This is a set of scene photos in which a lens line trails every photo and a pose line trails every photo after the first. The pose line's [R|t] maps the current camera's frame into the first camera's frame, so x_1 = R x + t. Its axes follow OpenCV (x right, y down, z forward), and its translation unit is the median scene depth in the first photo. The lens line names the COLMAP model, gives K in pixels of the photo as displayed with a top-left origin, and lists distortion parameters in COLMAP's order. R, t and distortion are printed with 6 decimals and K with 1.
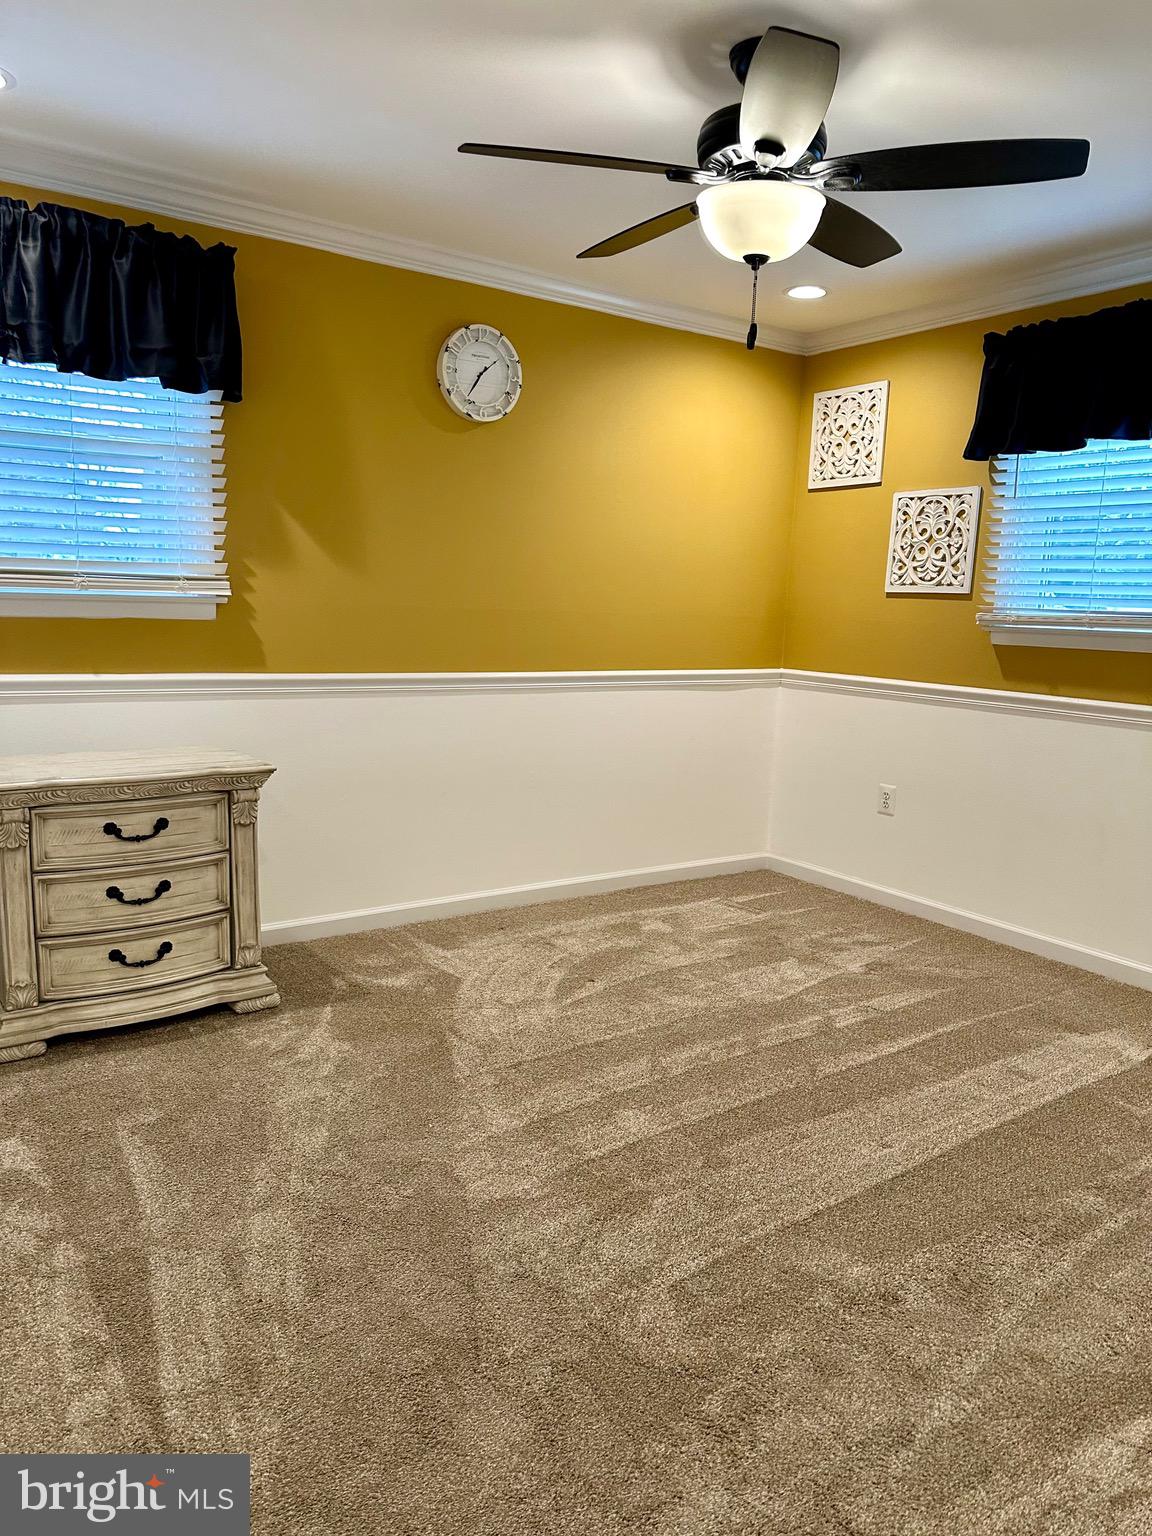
lens RADIAL K [[1076.7, 0, 576.1], [0, 1076.7, 773.4], [0, 0, 1]] dist [0.063411, -0.081958]
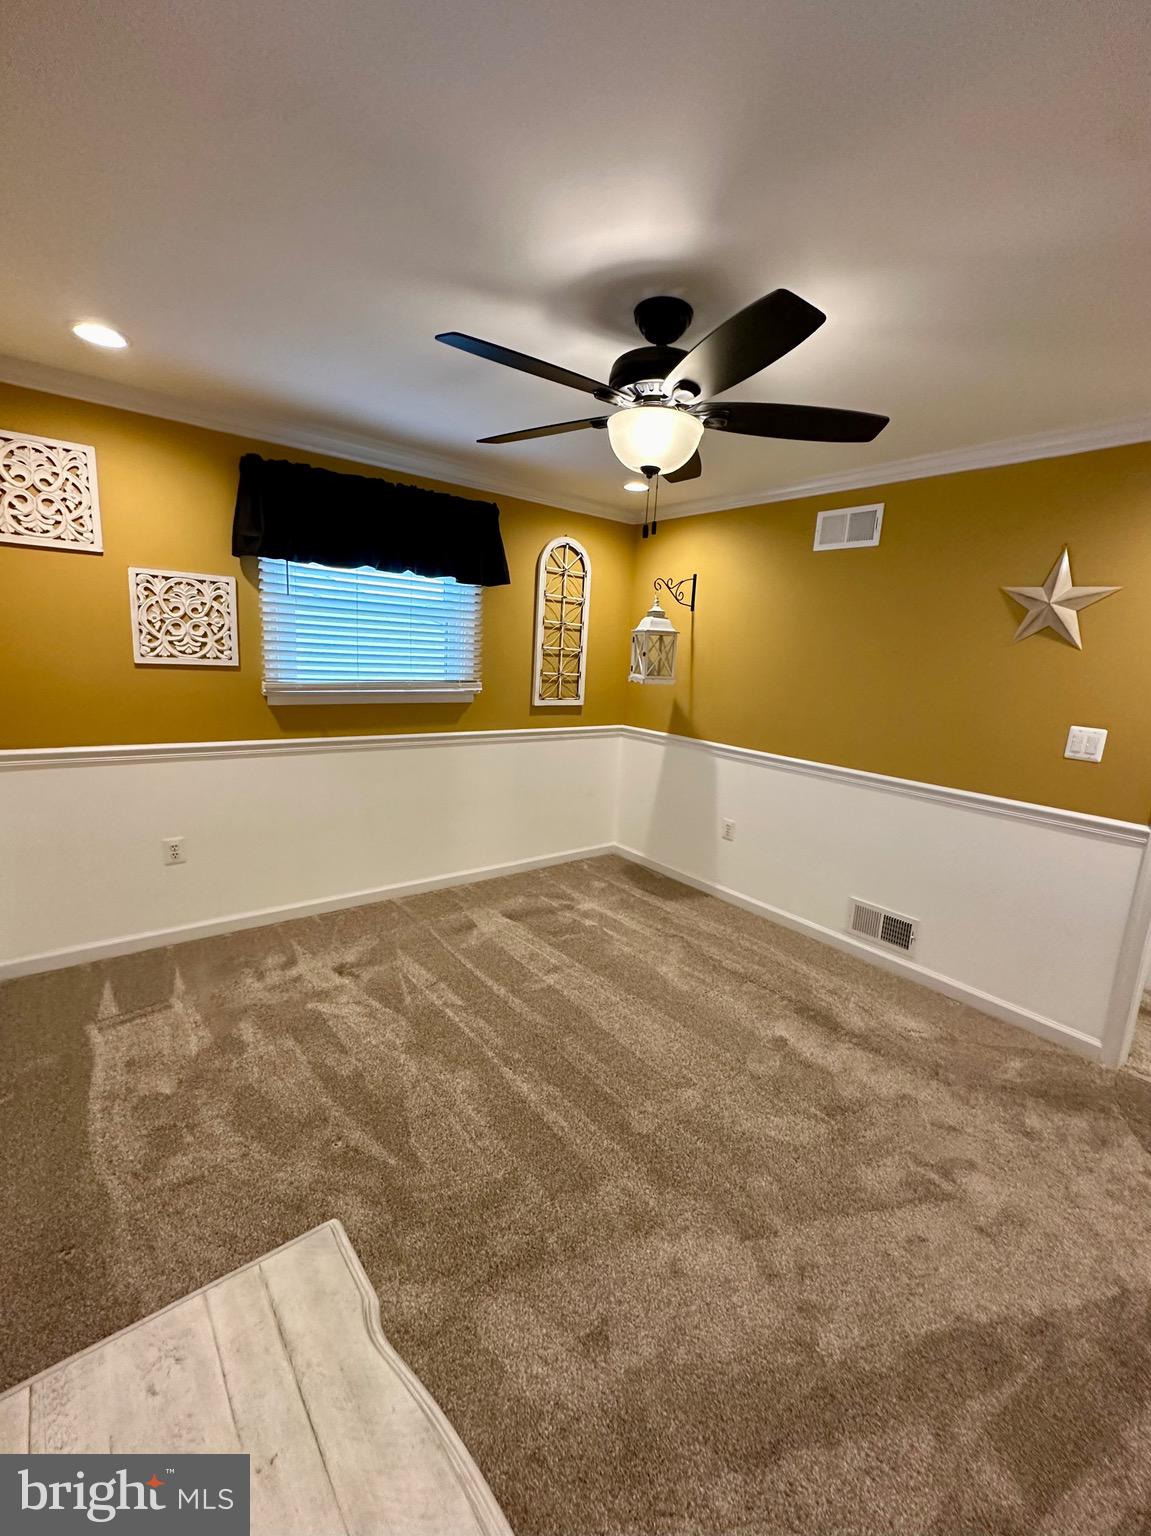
lens RADIAL K [[625.4, 0, 572.5], [0, 625.4, 762.4], [0, 0, 1]] dist [0.004512, 0.000181]
pose [[-0.046673, -0.216412, 0.975186, -0.354325], [0.106771, 0.969576, 0.220278, -0.169863], [-0.993188, 0.114403, -0.022146, 0.634768]]
